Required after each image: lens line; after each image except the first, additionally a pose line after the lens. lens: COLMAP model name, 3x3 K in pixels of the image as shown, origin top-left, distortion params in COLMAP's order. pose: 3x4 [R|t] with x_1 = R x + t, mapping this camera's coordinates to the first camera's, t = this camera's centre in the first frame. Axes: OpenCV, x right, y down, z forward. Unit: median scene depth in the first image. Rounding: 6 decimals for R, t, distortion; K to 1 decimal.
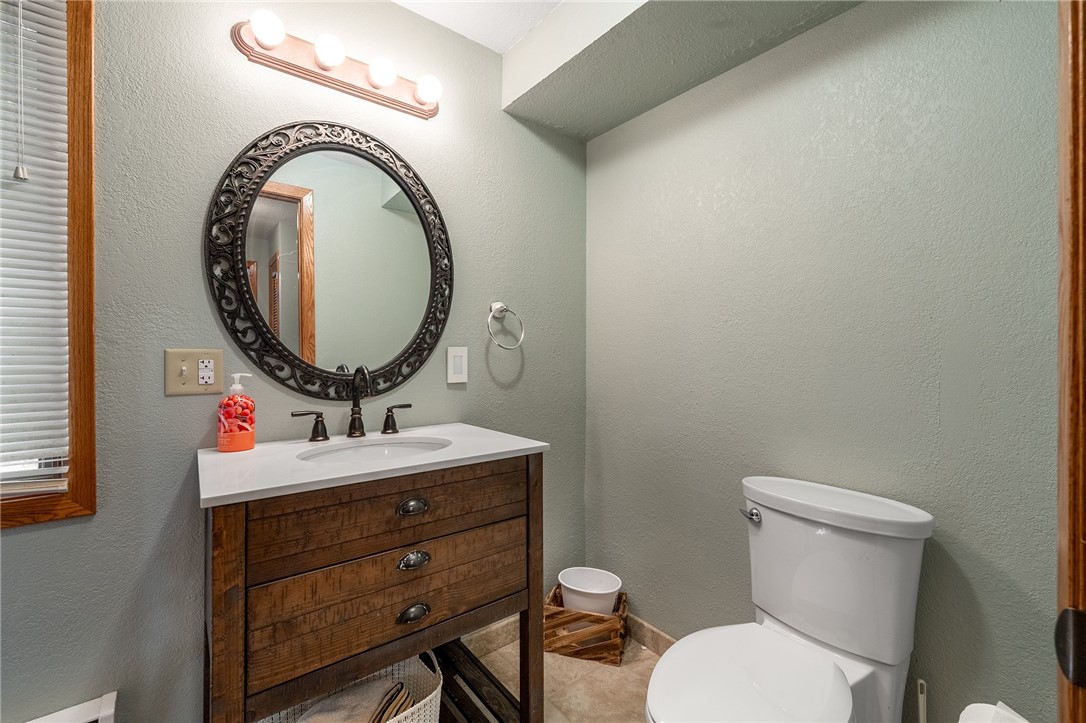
lens RADIAL K [[459.9, 0, 524.7], [0, 459.9, 354.9], [0, 0, 1]] dist [-0.000963, -0.000081]
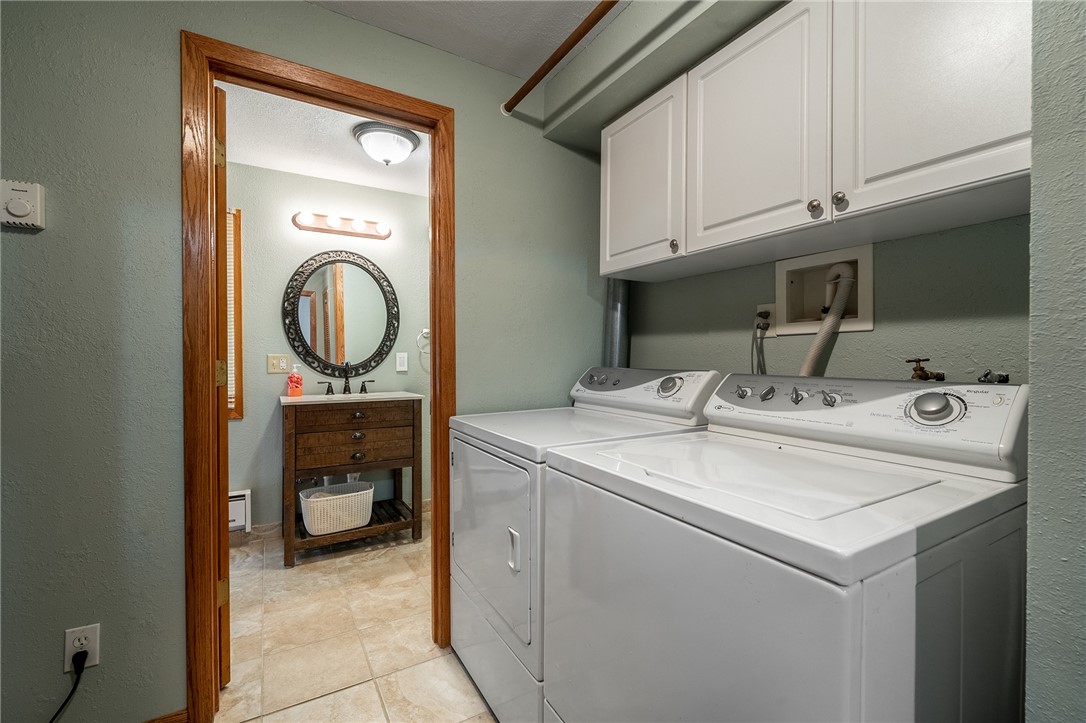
lens RADIAL K [[459.9, 0, 524.7], [0, 459.9, 354.9], [0, 0, 1]] dist [-0.000963, -0.000081]
pose [[0.992782, -0.007600, -0.119688, 0.796244], [0.006679, 0.999945, -0.008093, 0.016597], [0.119743, 0.007235, 0.992779, -1.156672]]
